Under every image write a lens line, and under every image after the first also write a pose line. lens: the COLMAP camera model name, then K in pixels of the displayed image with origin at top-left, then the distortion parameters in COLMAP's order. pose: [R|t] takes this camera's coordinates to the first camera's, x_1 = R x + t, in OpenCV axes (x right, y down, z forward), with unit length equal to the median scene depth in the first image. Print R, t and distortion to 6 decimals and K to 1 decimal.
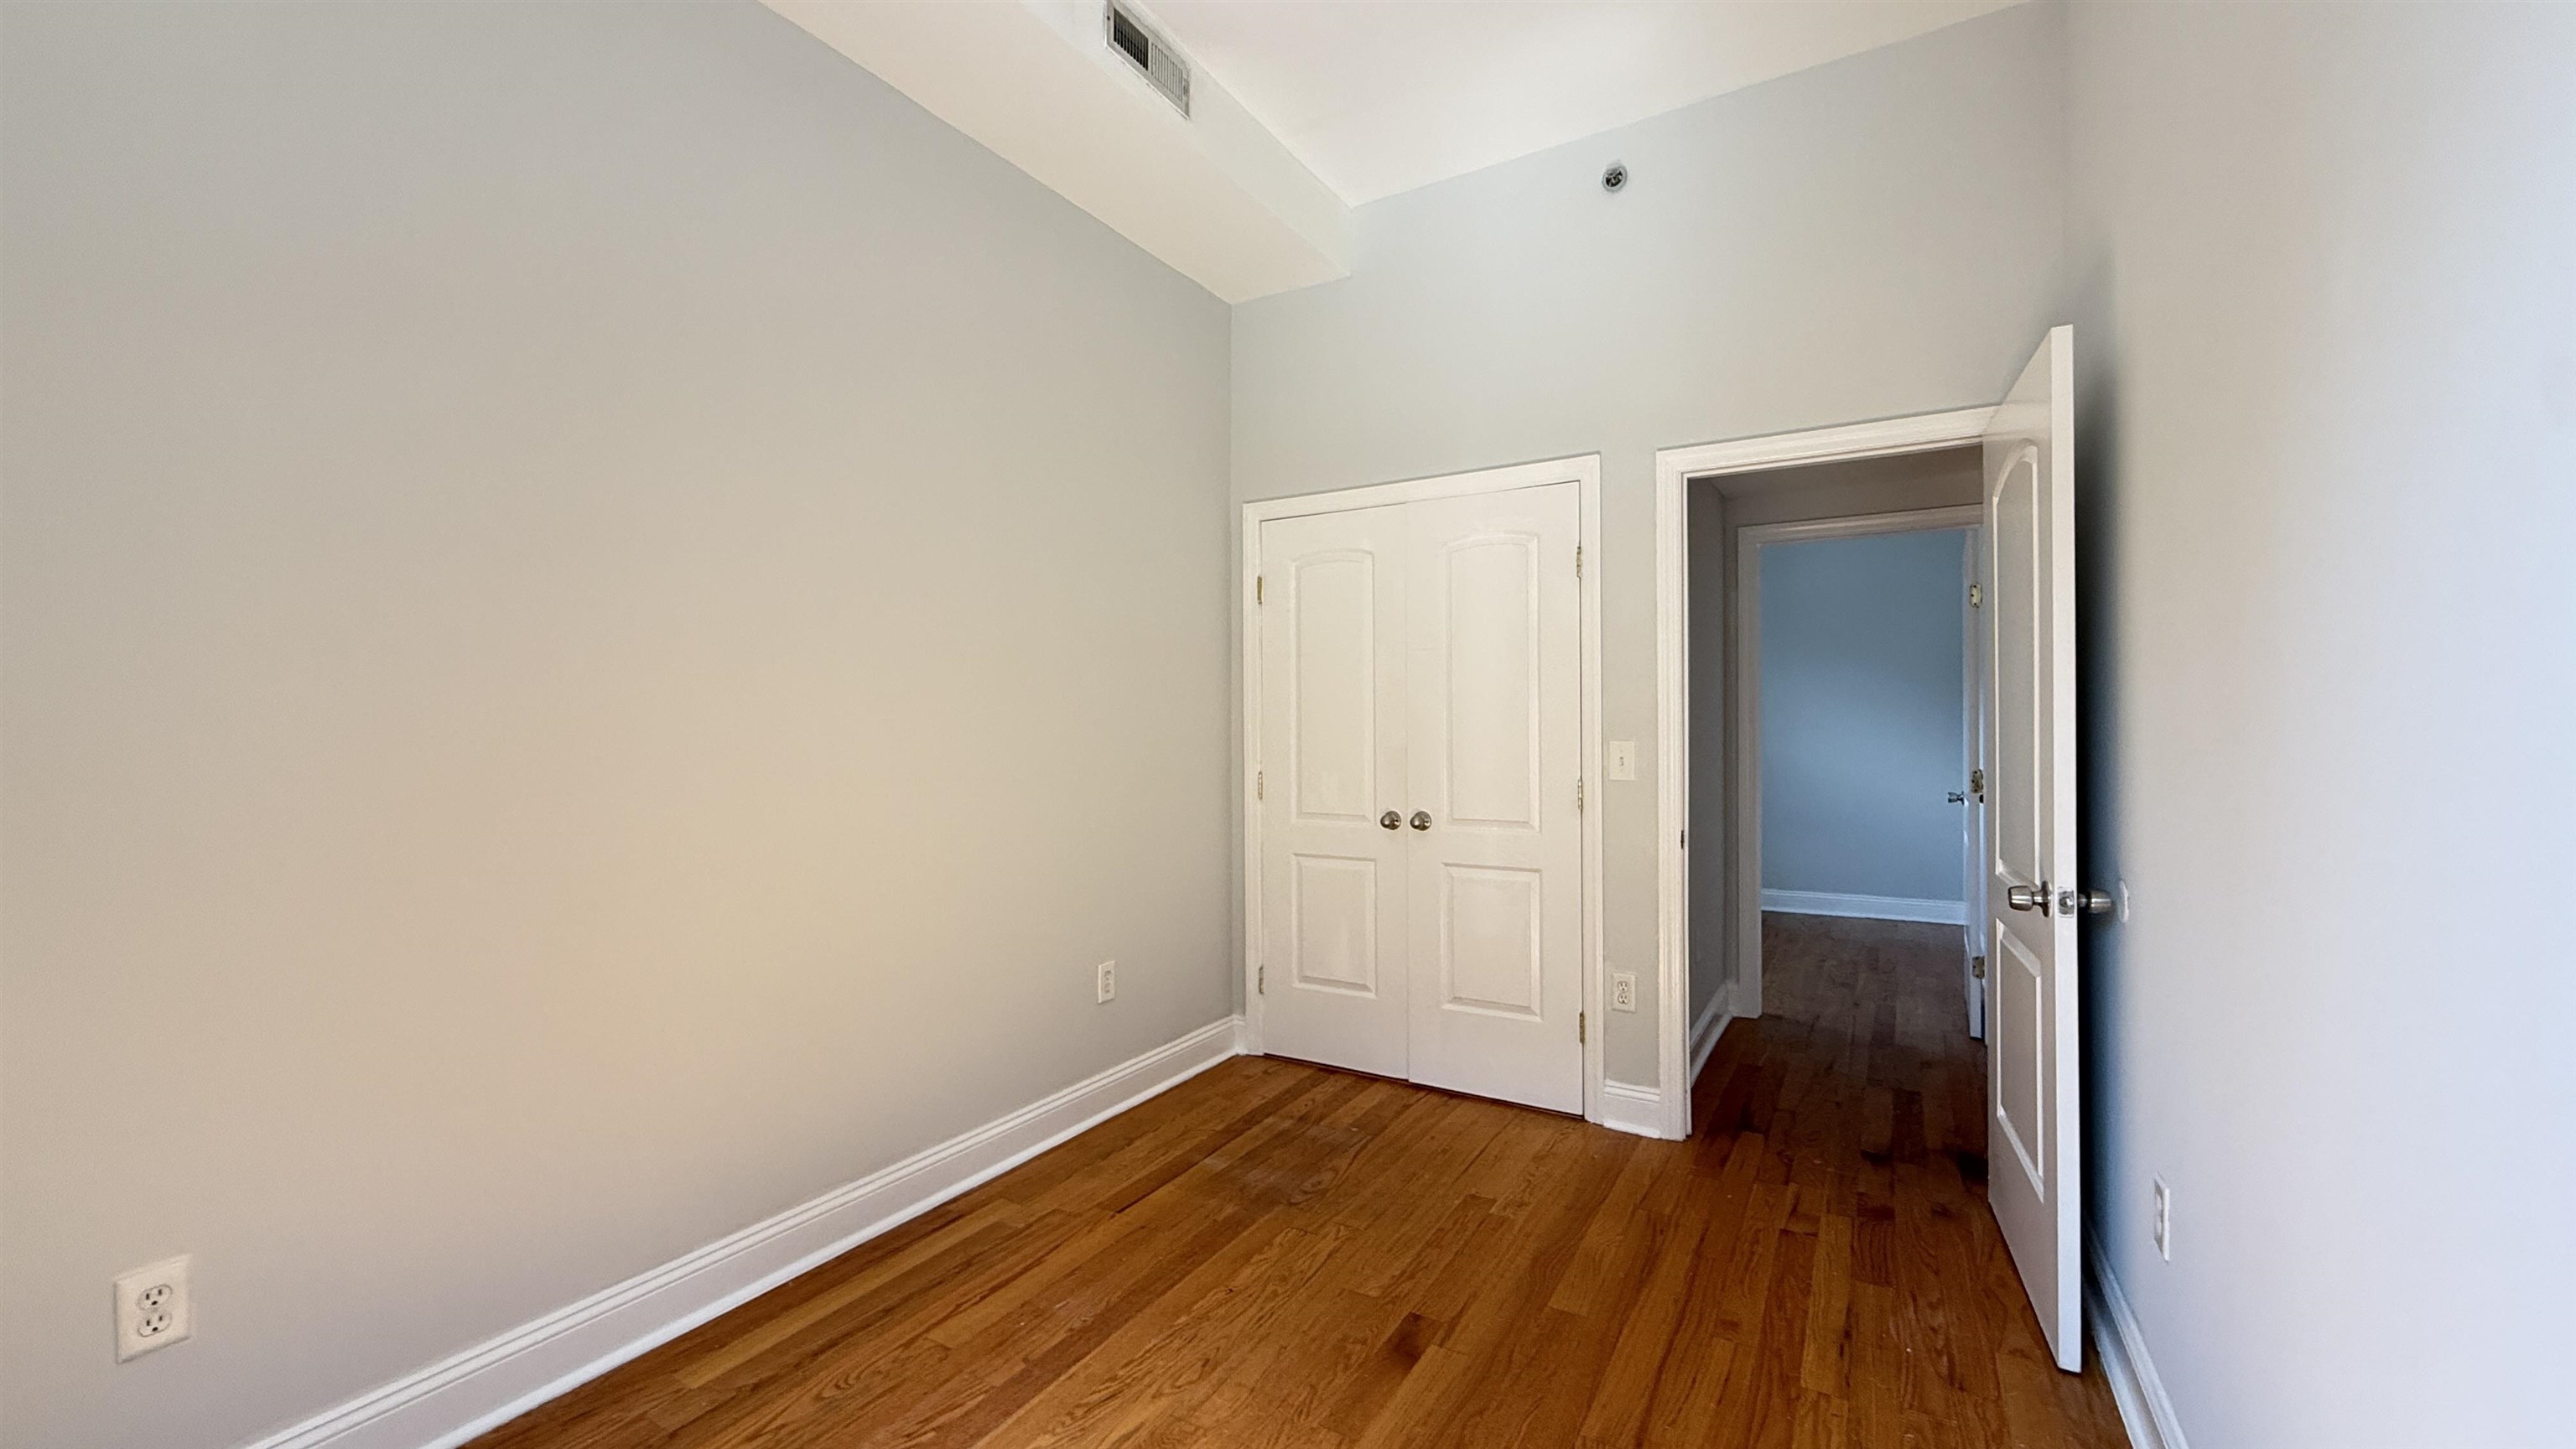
lens RADIAL K [[1027.3, 0, 1271.5], [0, 1027.3, 723.7], [0, 0, 1]] dist [-0.007482, 0.001170]
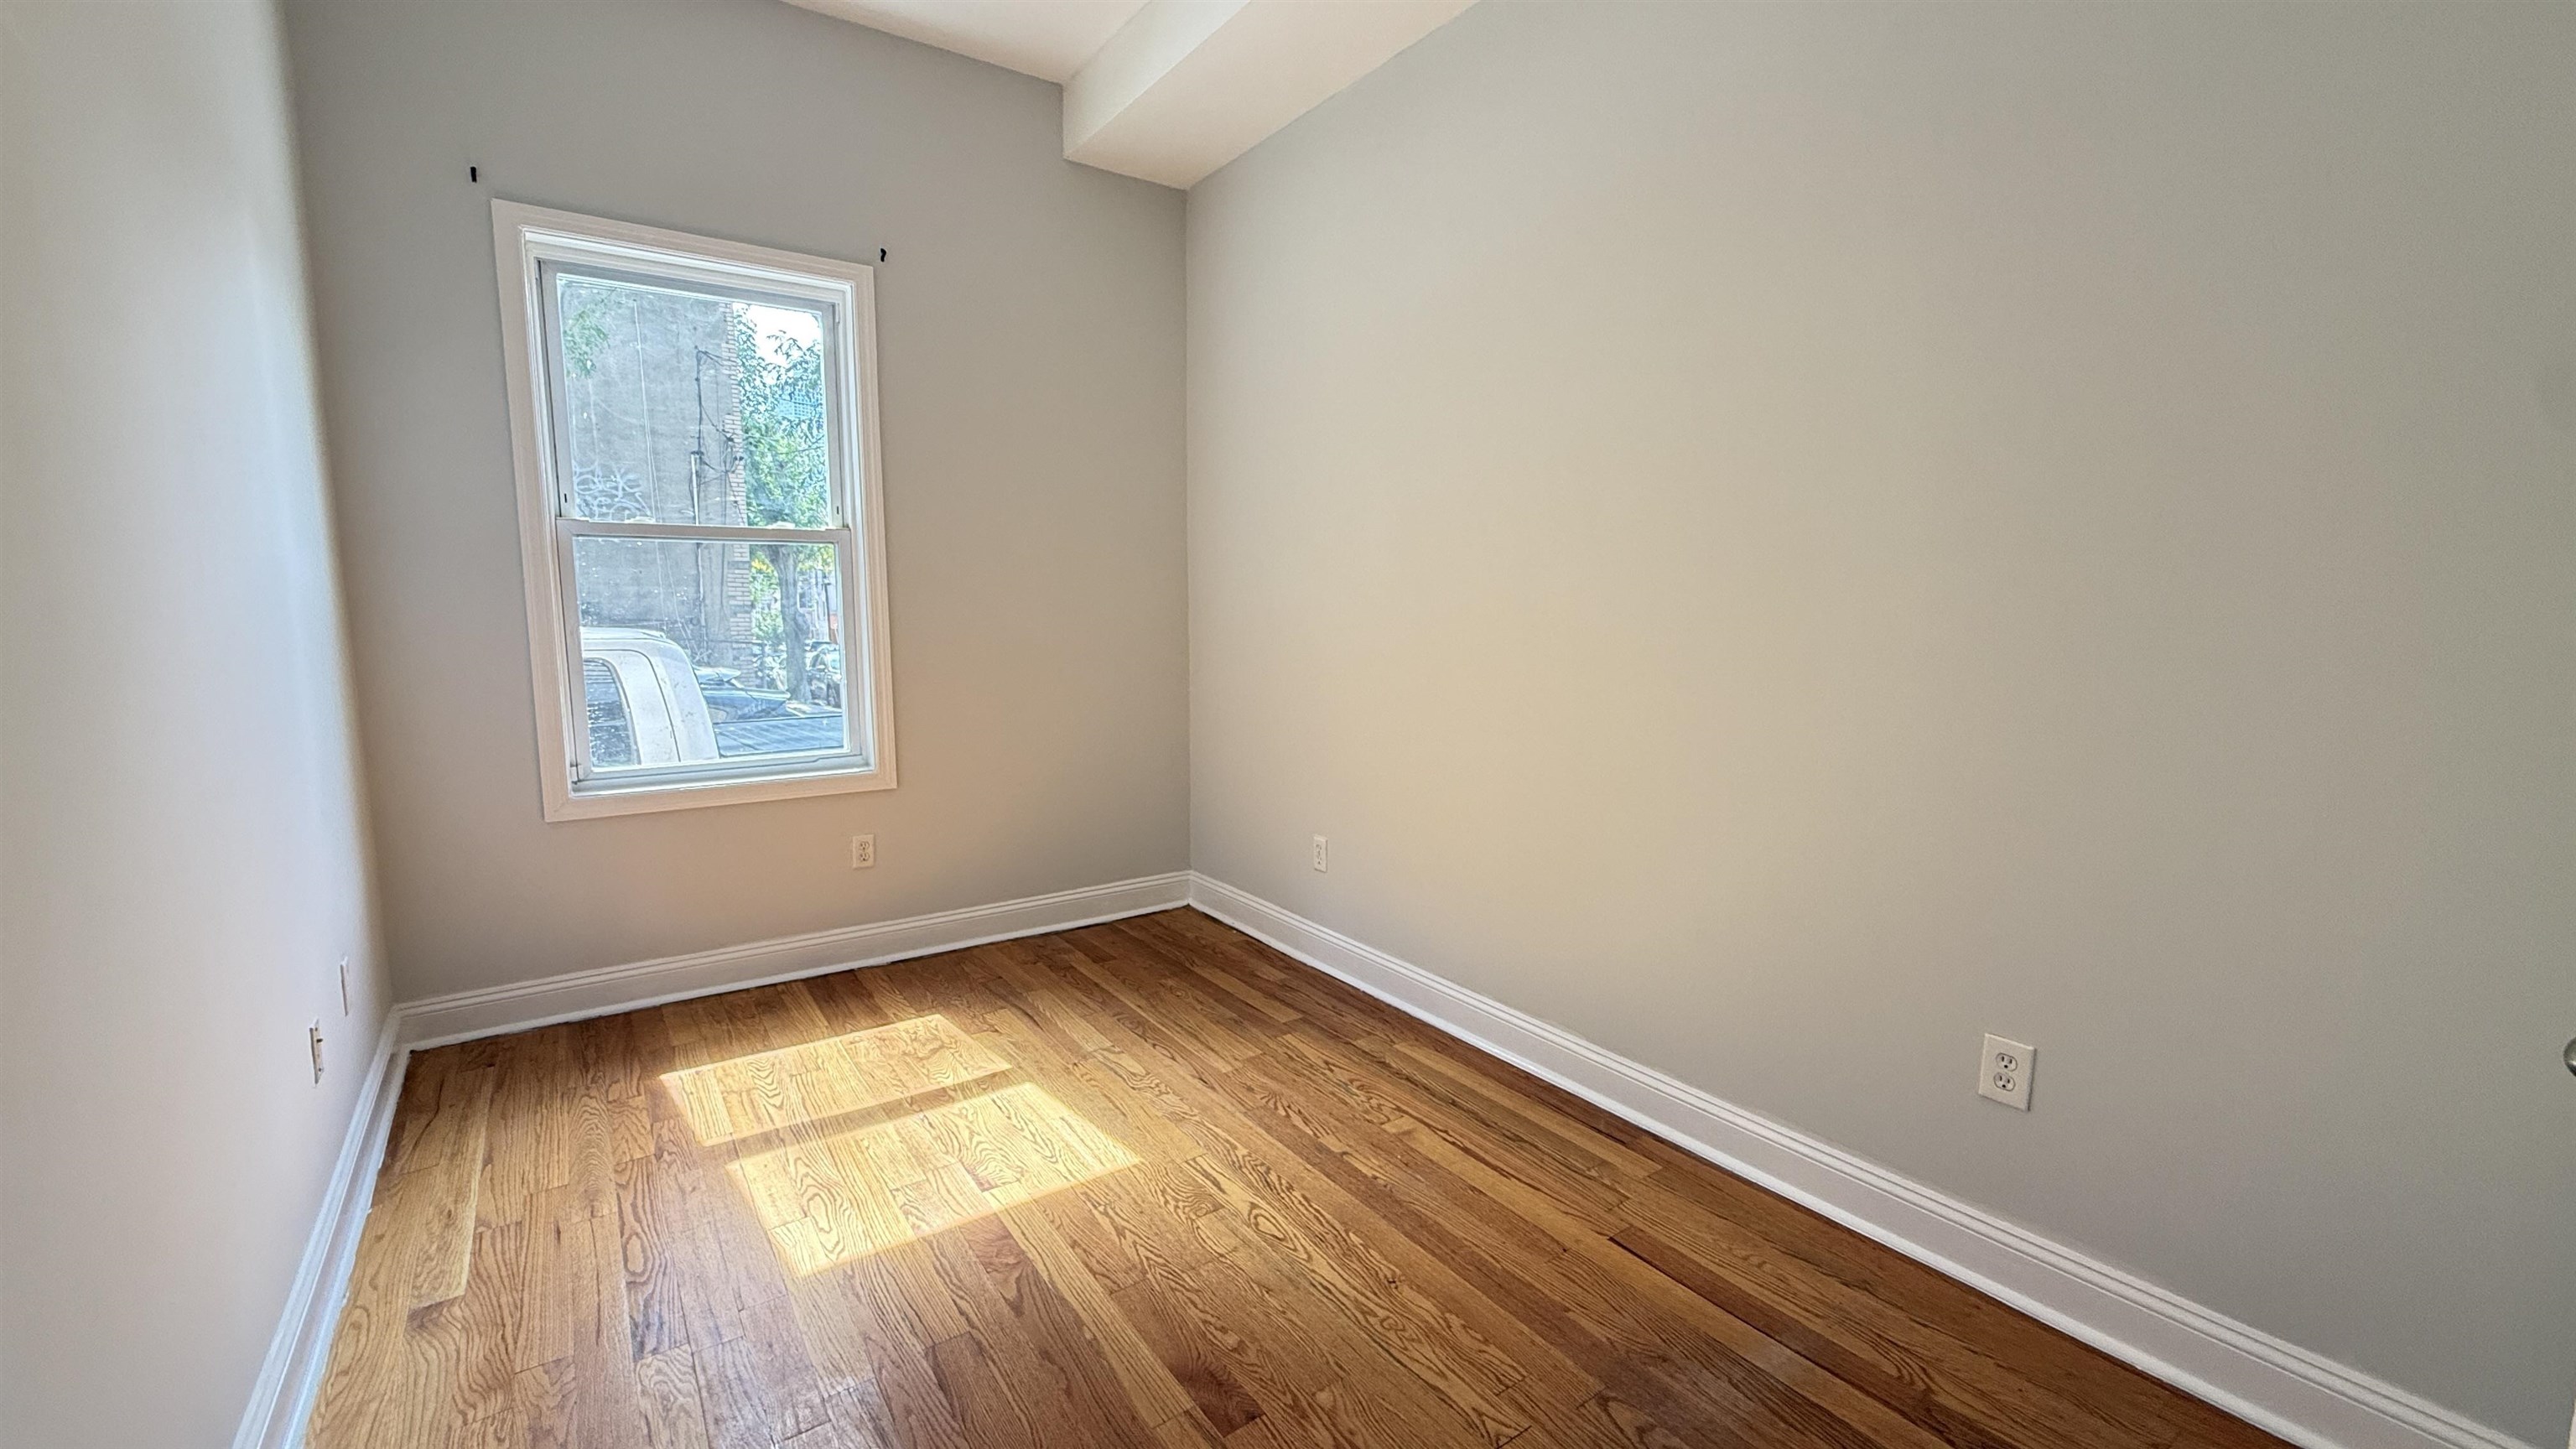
lens RADIAL K [[1027.3, 0, 1290.2], [0, 1027.3, 727.1], [0, 0, 1]] dist [-0.007482, 0.001170]
pose [[-0.400680, 0.118766, -0.908488, 0.525439], [0.004416, 0.991802, 0.127709, -0.014047], [0.916207, 0.047158, -0.397920, 0.905785]]
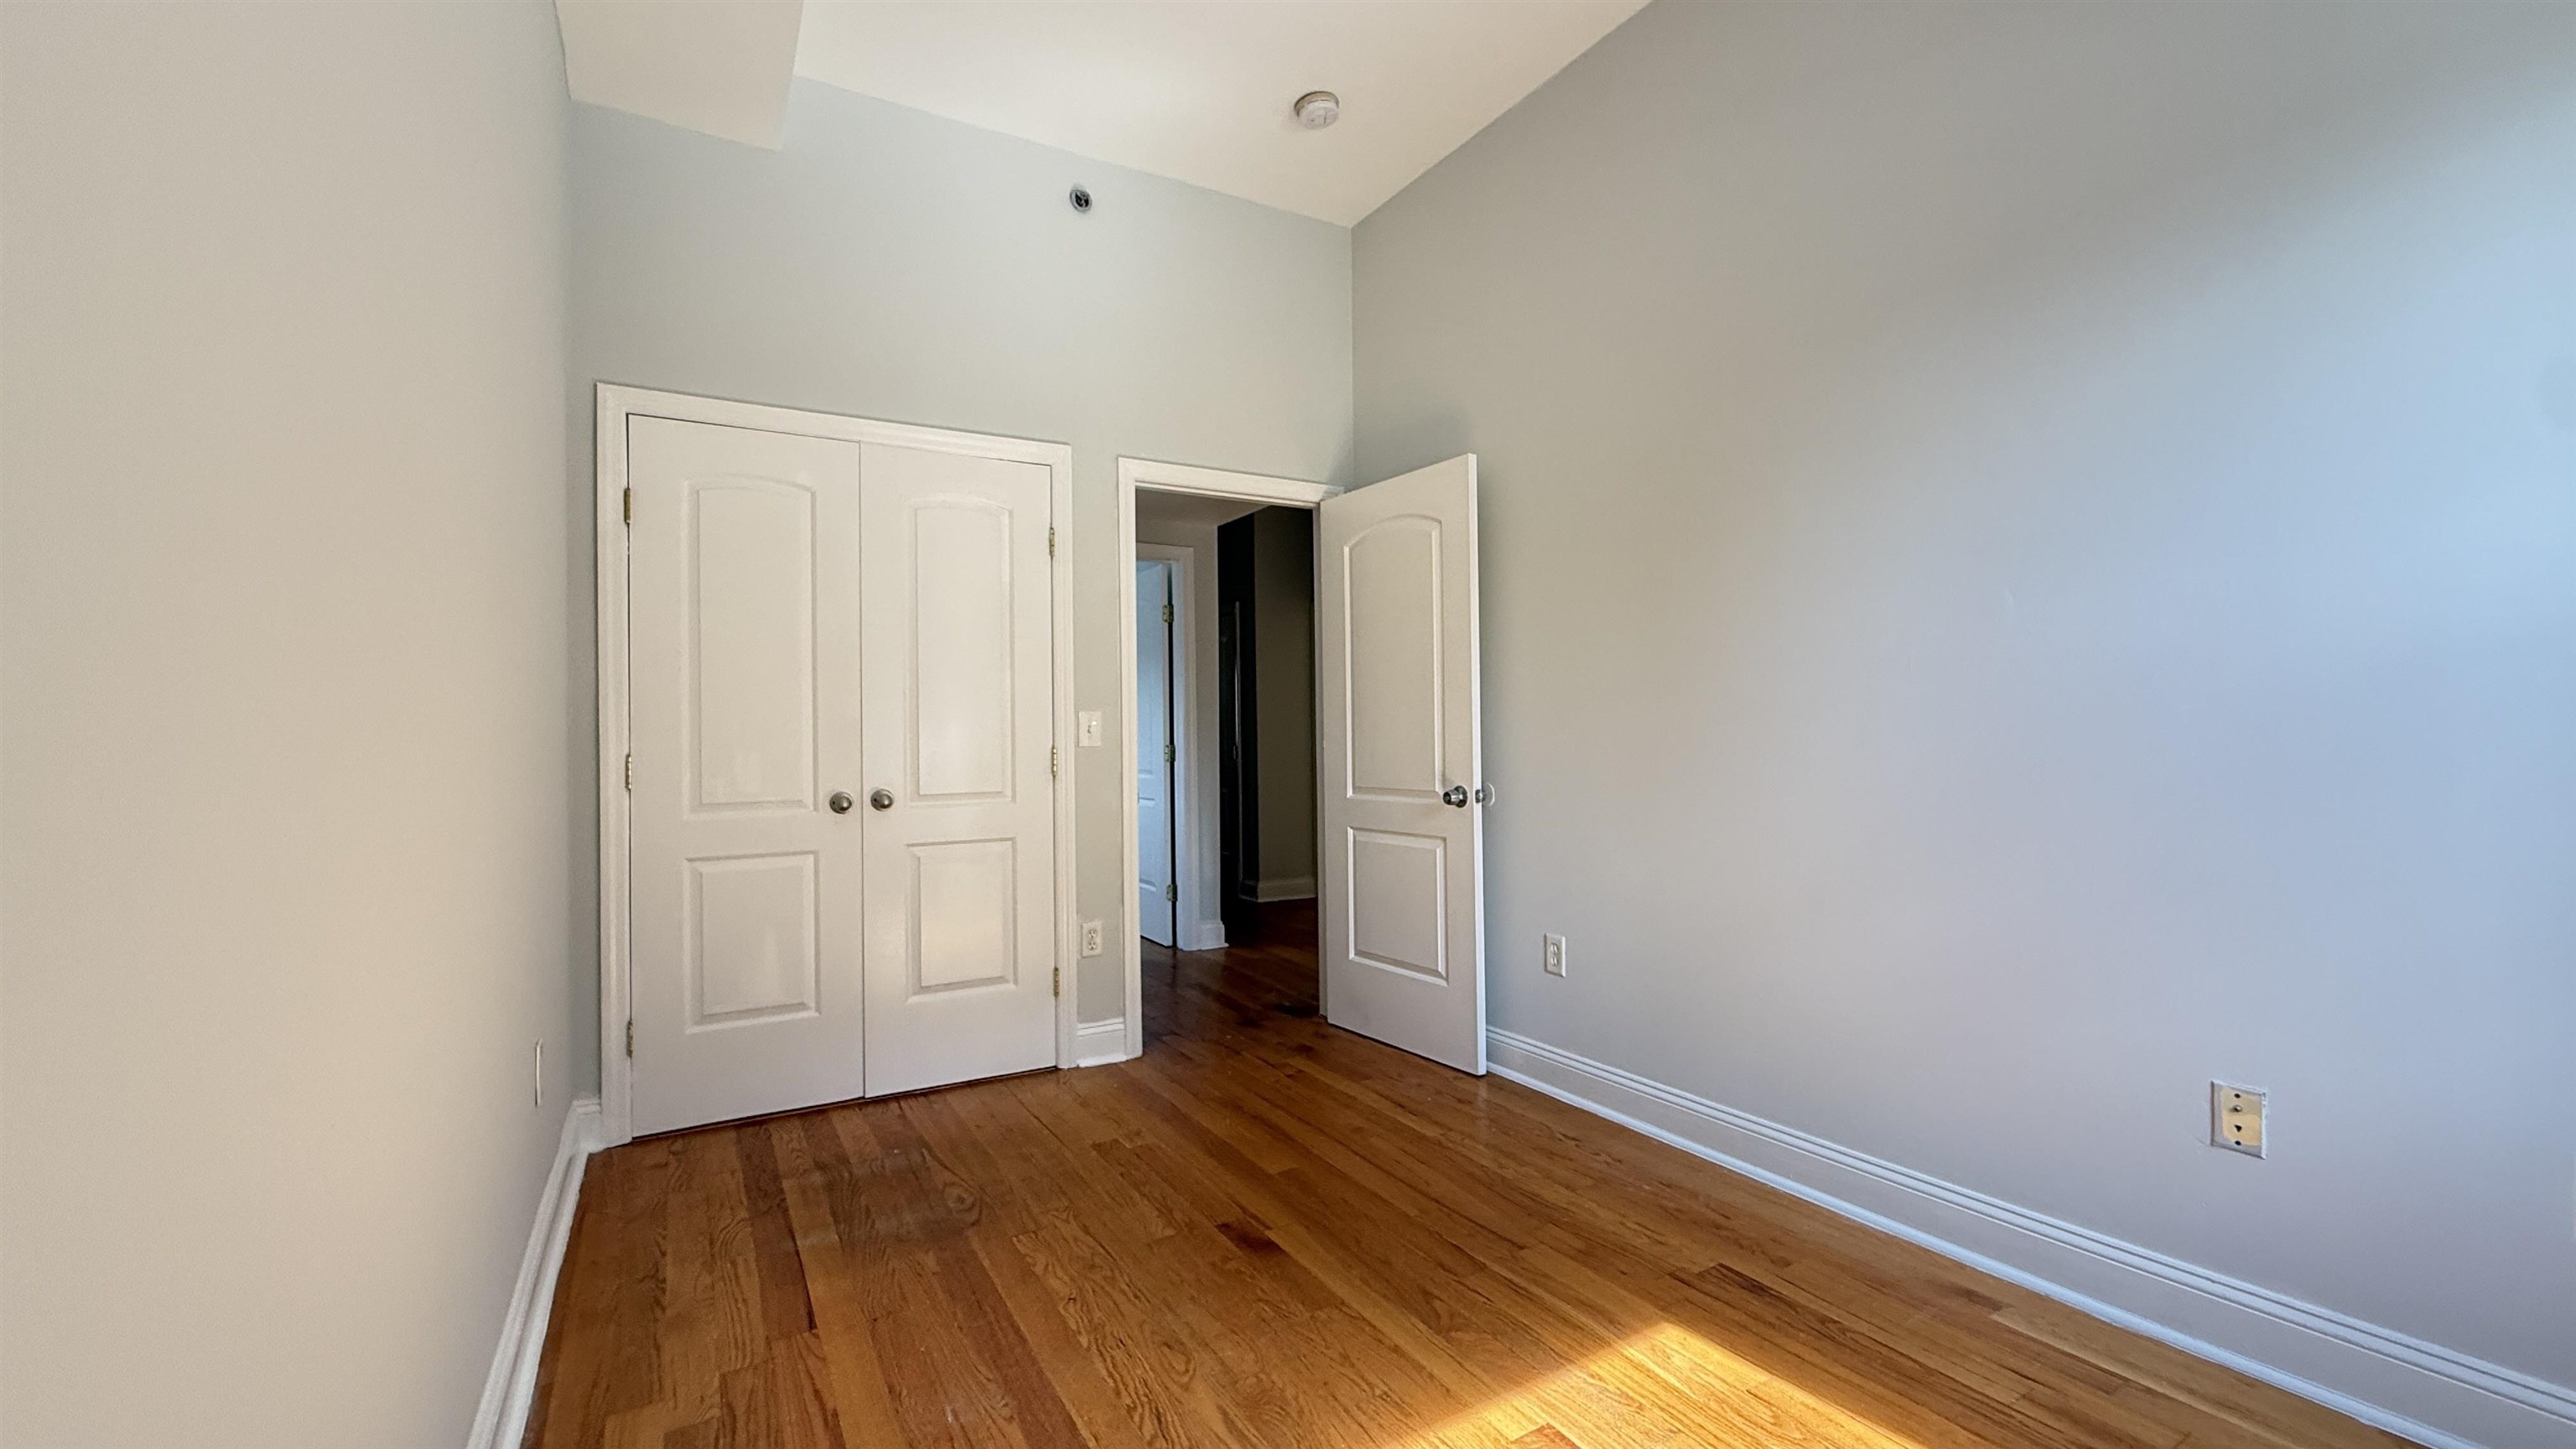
lens RADIAL K [[1027.3, 0, 1291.6], [0, 1027.3, 723.5], [0, 0, 1]] dist [-0.007482, 0.001170]
pose [[0.471976, 0.010250, 0.881552, -0.538418], [0.007473, 0.999850, -0.015627, 0.050218], [-0.881580, 0.013963, 0.471828, 0.296058]]
